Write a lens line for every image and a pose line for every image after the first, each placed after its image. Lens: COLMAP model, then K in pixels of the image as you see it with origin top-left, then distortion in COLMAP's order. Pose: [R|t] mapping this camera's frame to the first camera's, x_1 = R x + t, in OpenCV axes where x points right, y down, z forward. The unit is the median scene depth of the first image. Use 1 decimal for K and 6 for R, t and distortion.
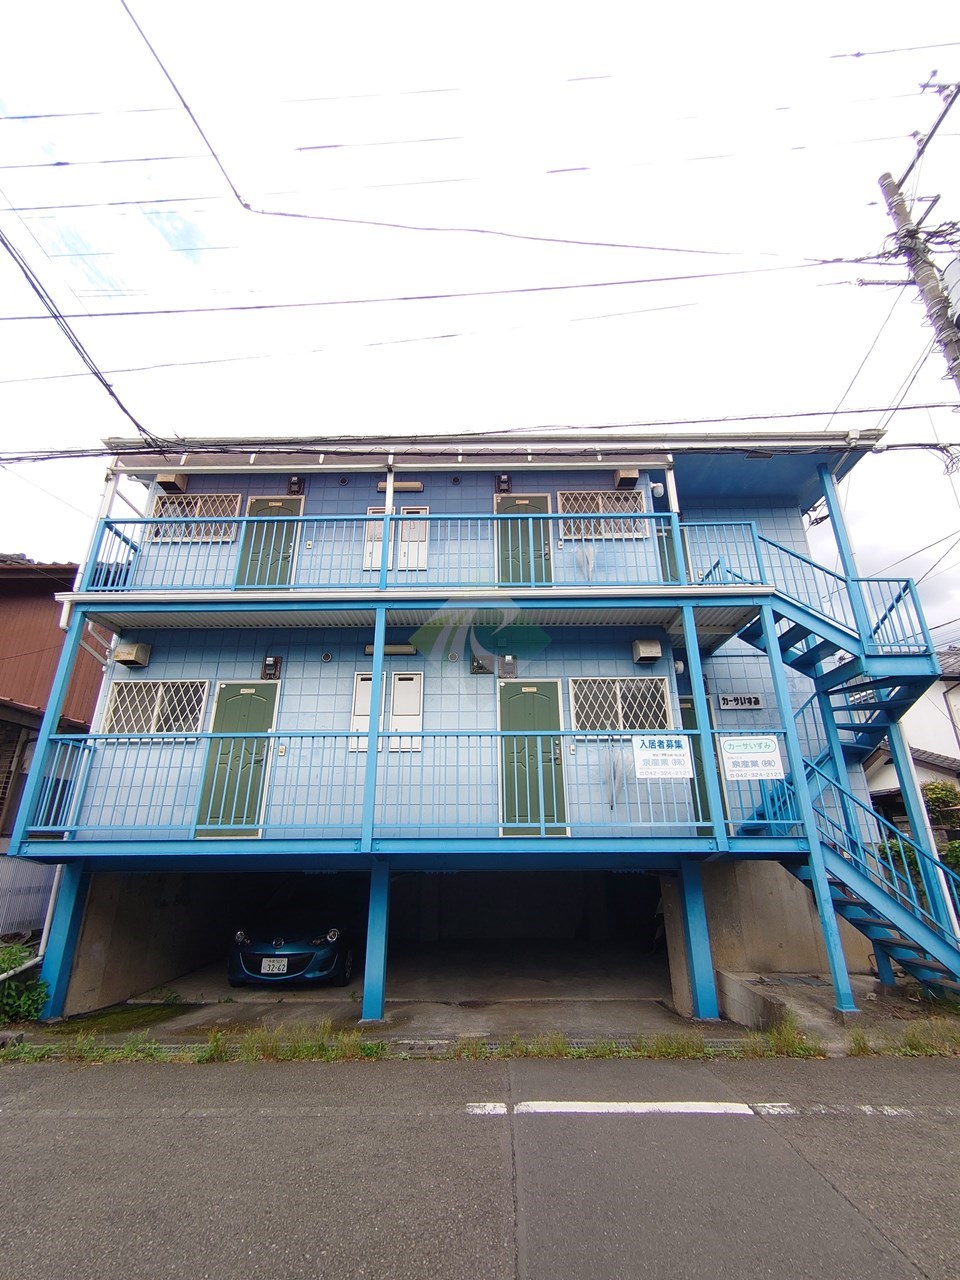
lens RADIAL K [[552.7, 0, 476.2], [0, 552.7, 644.0], [0, 0, 1]] dist [0.002145, -0.001328]
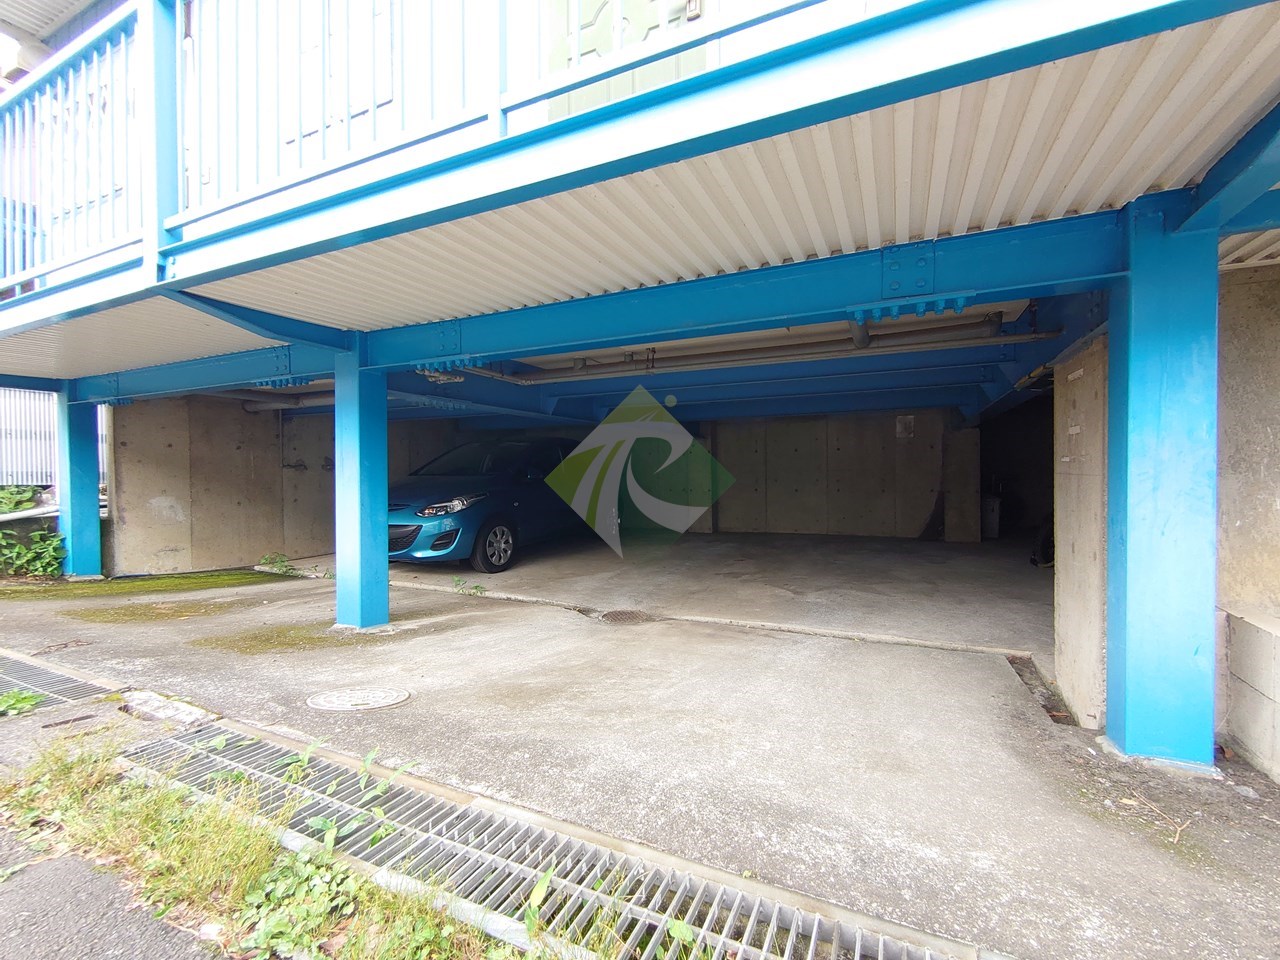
lens RADIAL K [[552.7, 0, 640.6], [0, 552.7, 478.7], [0, 0, 1]] dist [0.002145, -0.001328]
pose [[0.914820, 0.008025, -0.403783, 0.237958], [0.139989, 0.931518, 0.335675, 0.339446], [0.378825, -0.363607, 0.851048, 0.587753]]
